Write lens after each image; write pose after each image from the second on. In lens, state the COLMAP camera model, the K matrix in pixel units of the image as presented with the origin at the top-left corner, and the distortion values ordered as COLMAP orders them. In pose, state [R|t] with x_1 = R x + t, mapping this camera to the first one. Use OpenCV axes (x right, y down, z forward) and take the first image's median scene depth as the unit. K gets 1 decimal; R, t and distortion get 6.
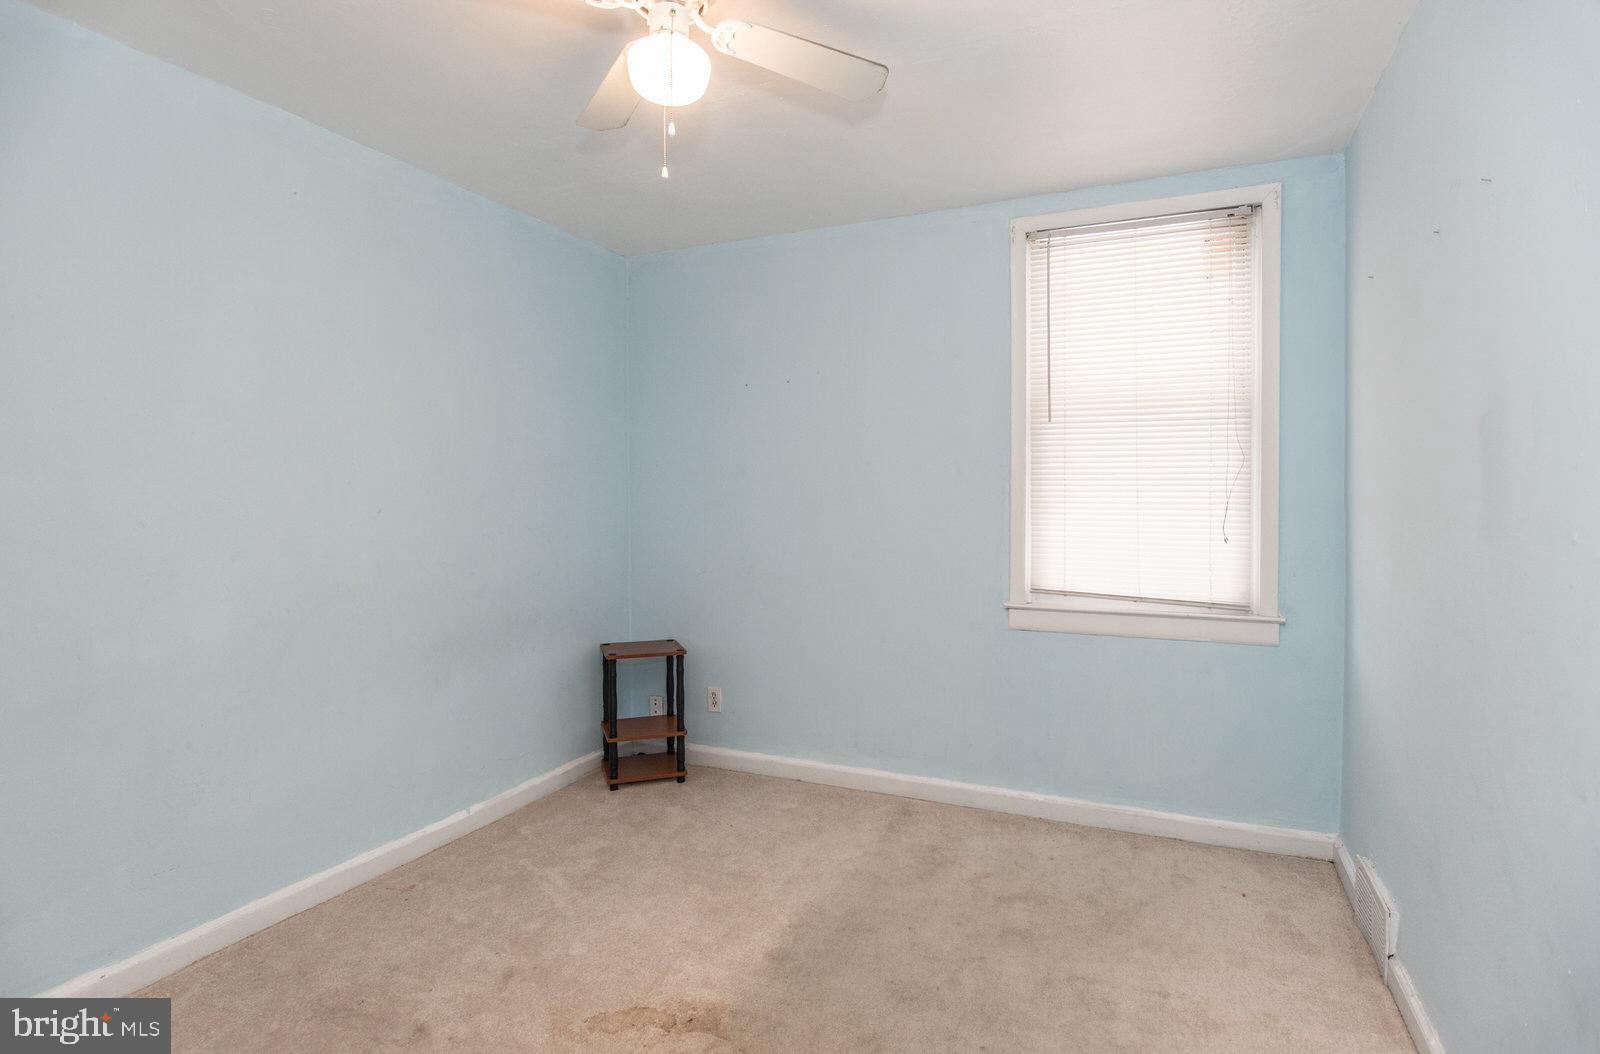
lens RADIAL K [[777.8, 0, 800.3], [0, 777.8, 504.0], [0, 0, 1]] dist [-0.000798, -0.000176]
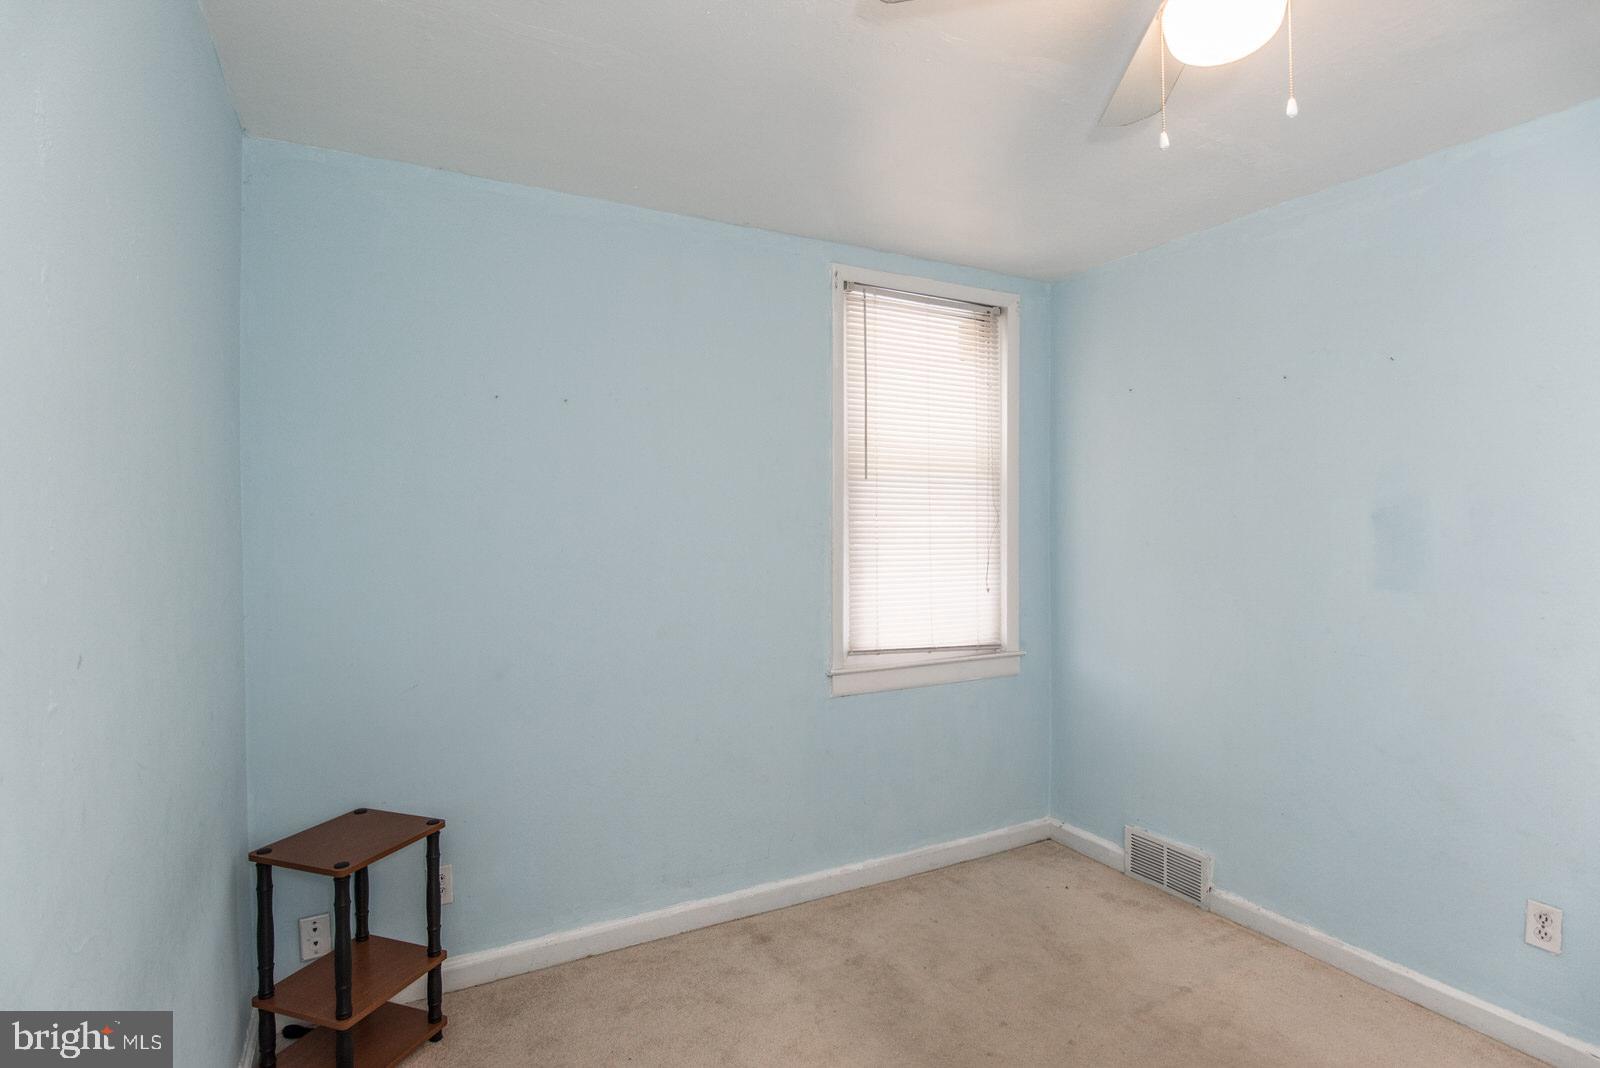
lens RADIAL K [[808.3, 0, 801.6], [0, 808.3, 518.9], [0, 0, 1]] dist [-0.005028, -0.000277]
pose [[0.624418, 0.003534, 0.781082, -0.532532], [0.008612, 0.999898, -0.011409, -0.044827], [-0.781043, 0.013851, 0.624324, 0.430360]]
